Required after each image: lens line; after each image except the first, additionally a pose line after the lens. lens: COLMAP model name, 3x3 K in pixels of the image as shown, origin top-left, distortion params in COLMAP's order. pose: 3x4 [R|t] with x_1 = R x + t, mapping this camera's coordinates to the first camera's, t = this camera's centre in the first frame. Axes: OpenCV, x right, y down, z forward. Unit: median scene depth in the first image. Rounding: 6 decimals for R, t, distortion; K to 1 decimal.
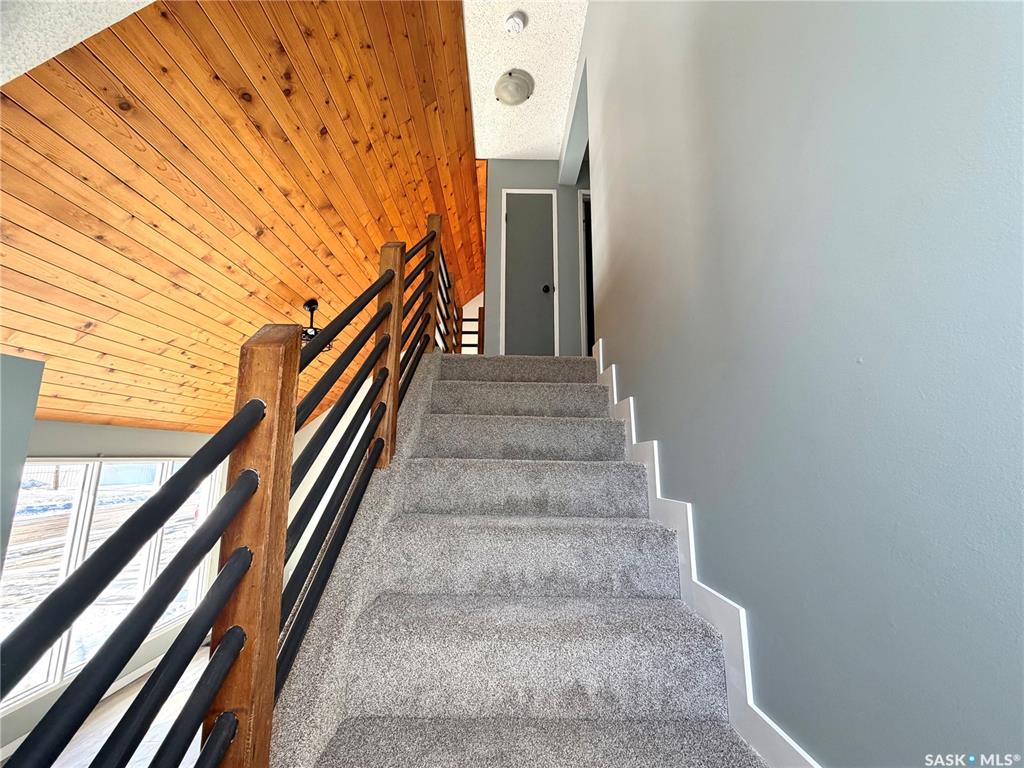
lens RADIAL K [[405.8, 0, 508.9], [0, 405.8, 384.9], [0, 0, 1]] dist [0.000866, -0.000276]
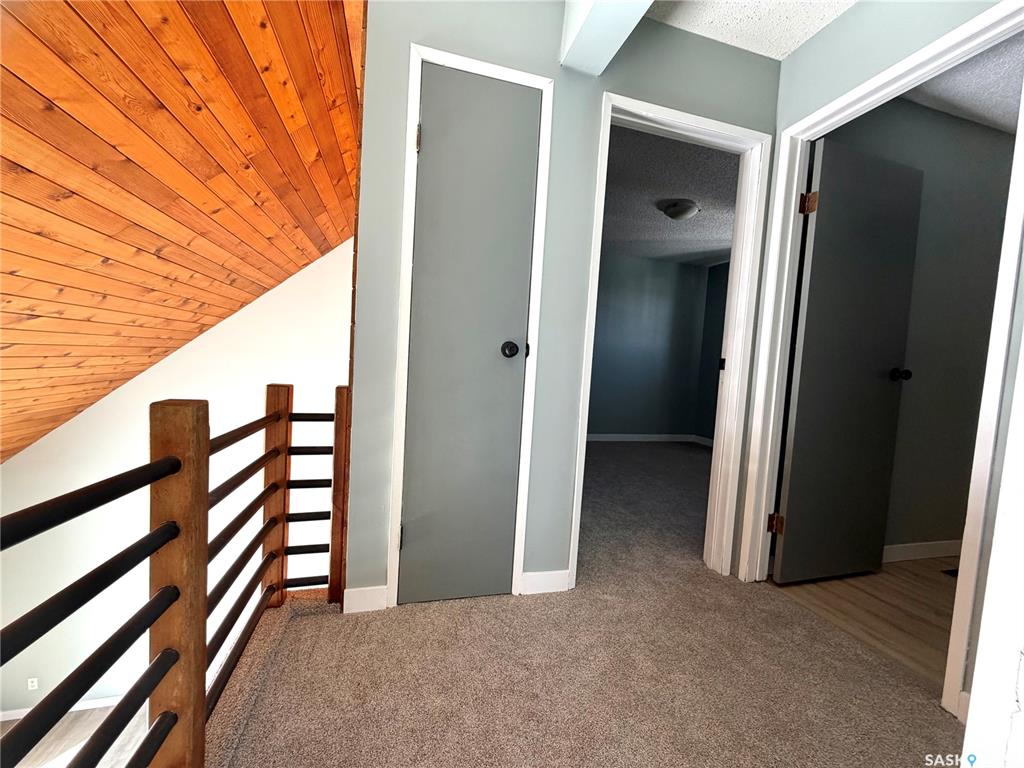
lens RADIAL K [[405.8, 0, 508.9], [0, 405.8, 384.9], [0, 0, 1]] dist [0.000866, -0.000276]
pose [[0.967630, 0.035995, 0.249792, -0.011192], [-0.094928, 0.969000, 0.228094, -0.282770], [-0.233838, -0.244423, 0.941051, 0.573842]]
